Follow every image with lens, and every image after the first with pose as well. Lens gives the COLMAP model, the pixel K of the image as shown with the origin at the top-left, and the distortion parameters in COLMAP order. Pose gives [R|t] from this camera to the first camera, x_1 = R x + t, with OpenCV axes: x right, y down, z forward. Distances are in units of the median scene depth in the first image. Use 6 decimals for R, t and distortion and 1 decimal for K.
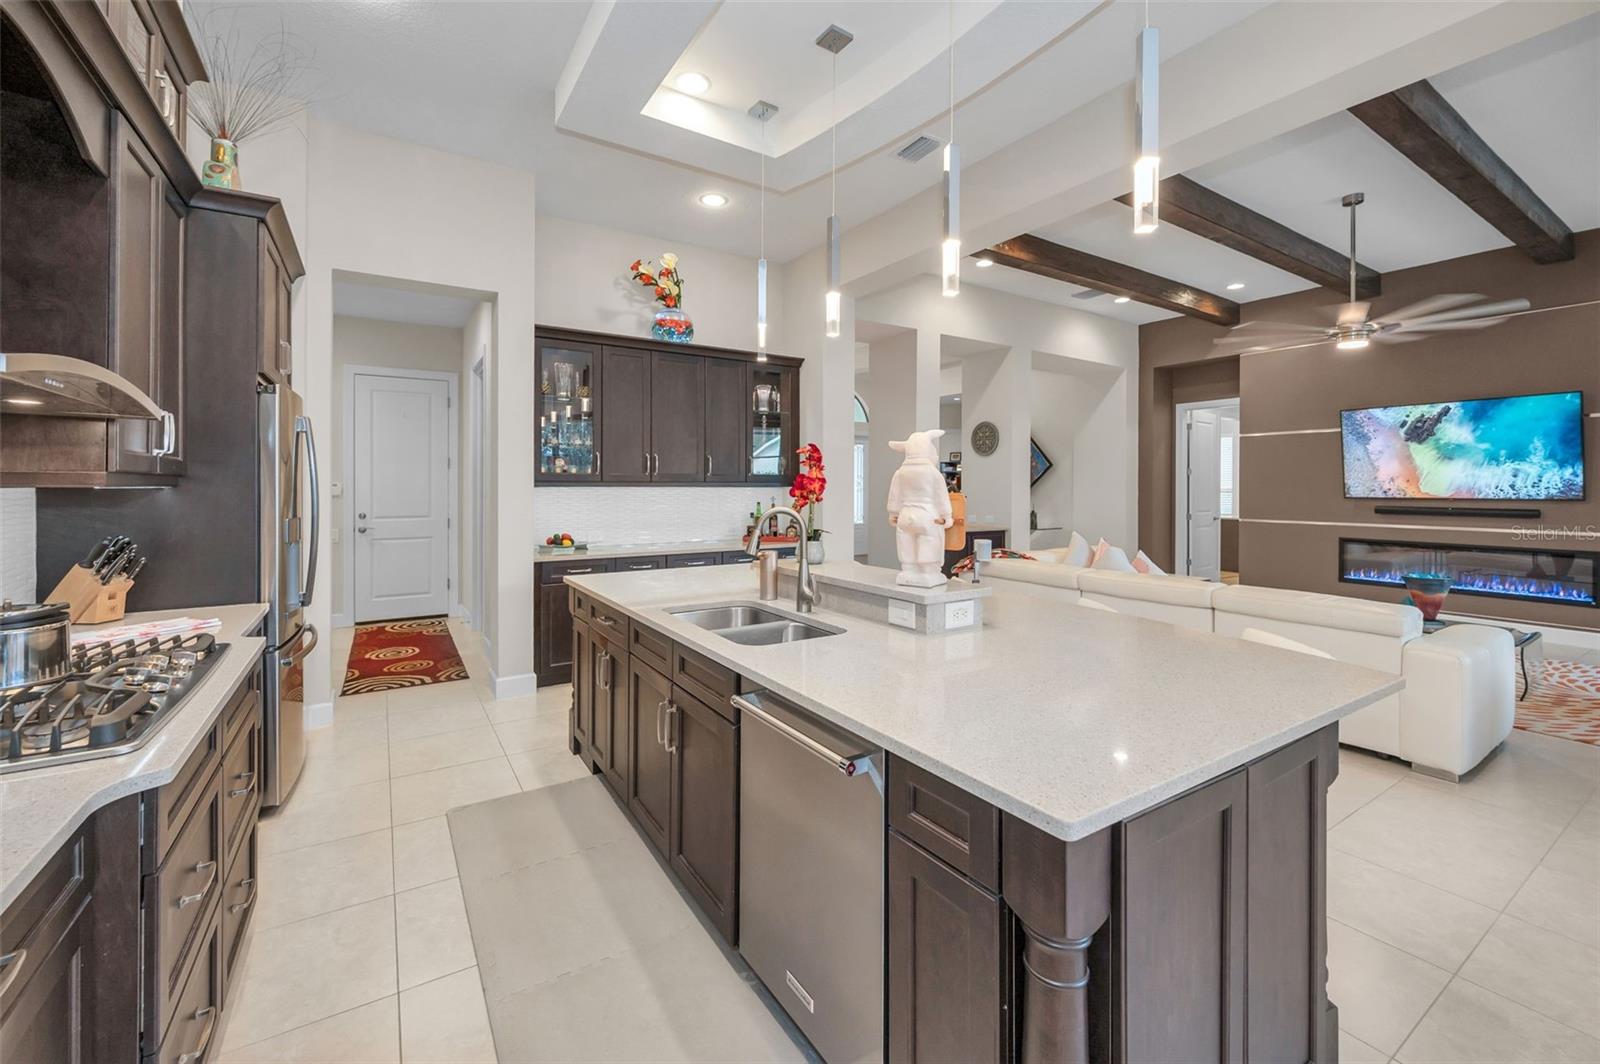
lens RADIAL K [[656.6, 0, 795.6], [0, 656.6, 484.7], [0, 0, 1]] dist [0.000397, -0.000319]
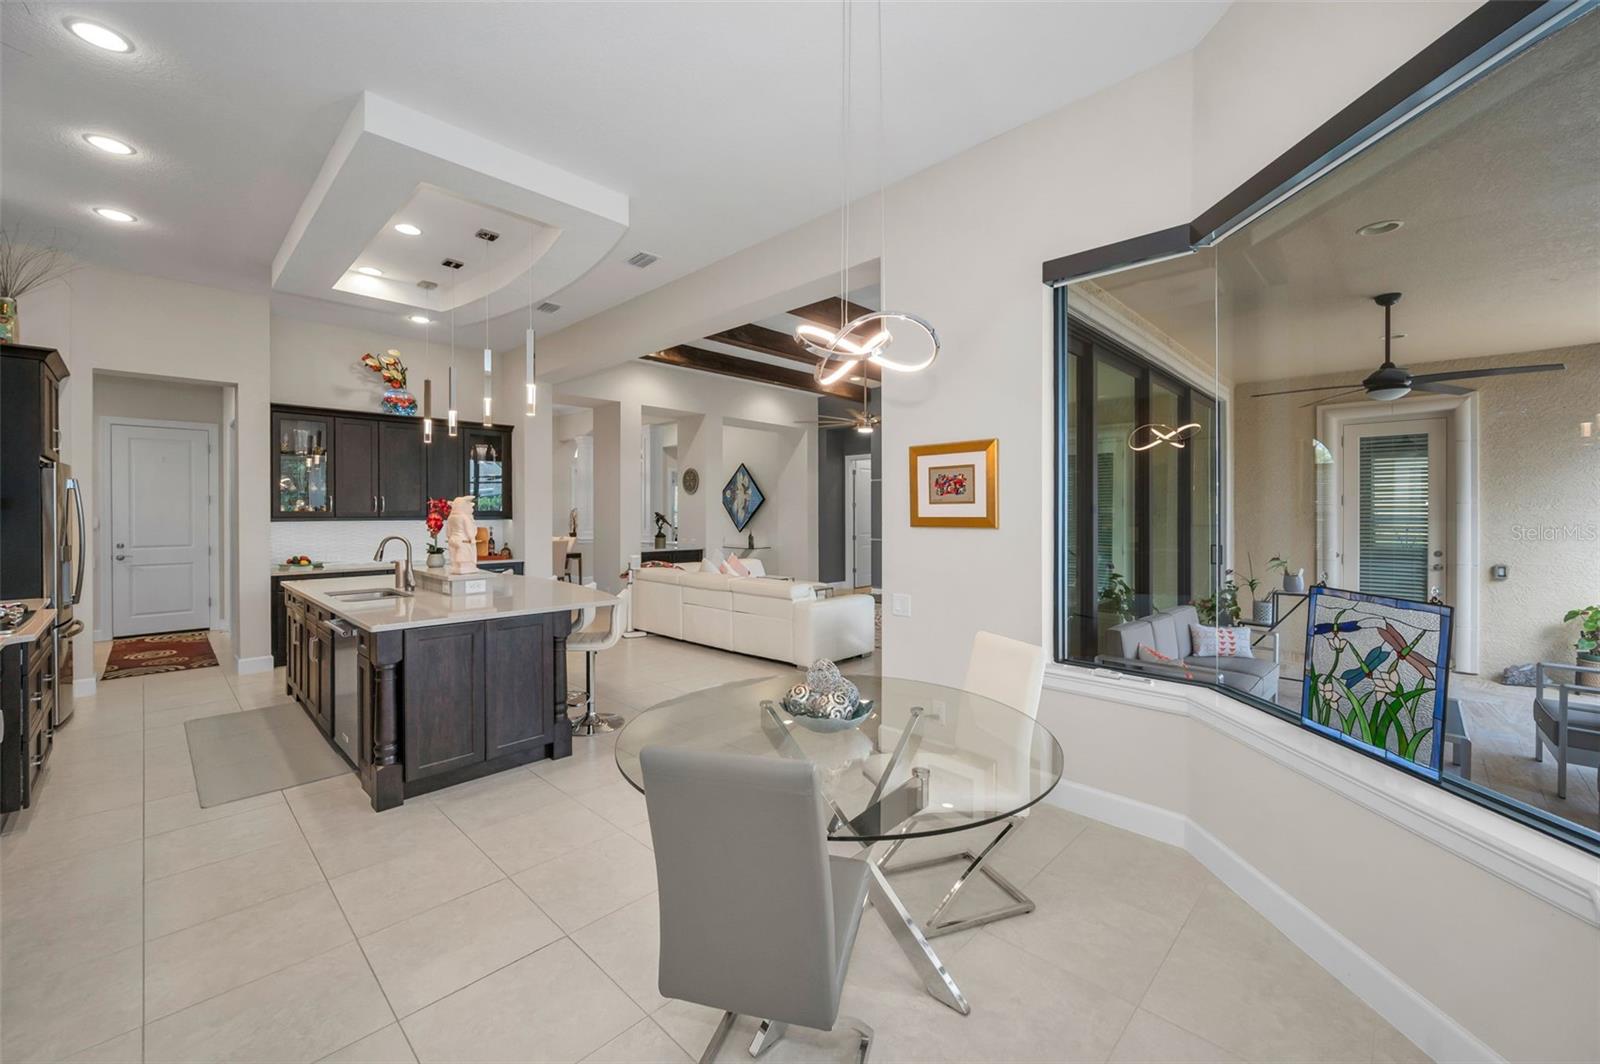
lens RADIAL K [[635.5, 0, 800.3], [0, 635.5, 513.4], [0, 0, 1]] dist [-0.000035, 0.000123]
pose [[0.972238, -0.003032, 0.233976, 0.345324], [0.001854, 0.999984, 0.005256, -0.018336], [-0.233989, -0.004676, 0.972228, -0.523494]]
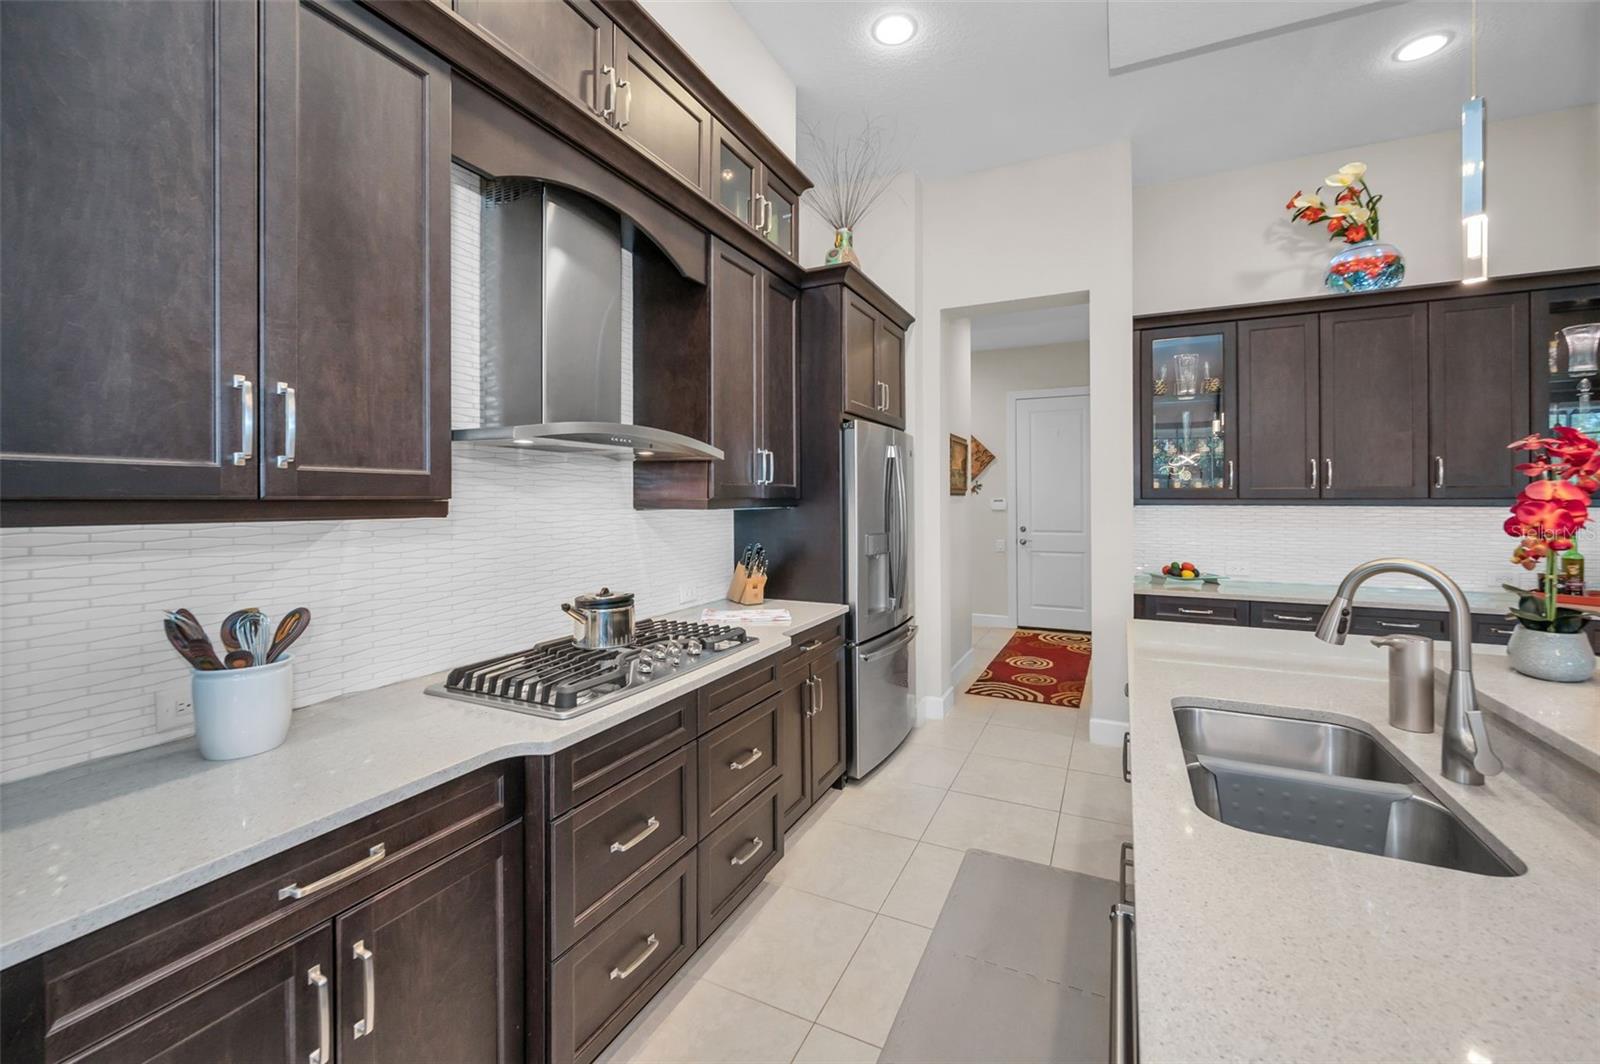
lens RADIAL K [[646.5, 0, 805.2], [0, 646.5, 495.7], [0, 0, 1]] dist [-0.002418, -0.000325]
pose [[0.528167, -0.003901, -0.849131, 0.081643], [0.003480, 0.999991, -0.002429, -0.008389], [0.849133, -0.001672, 0.528176, 0.175762]]
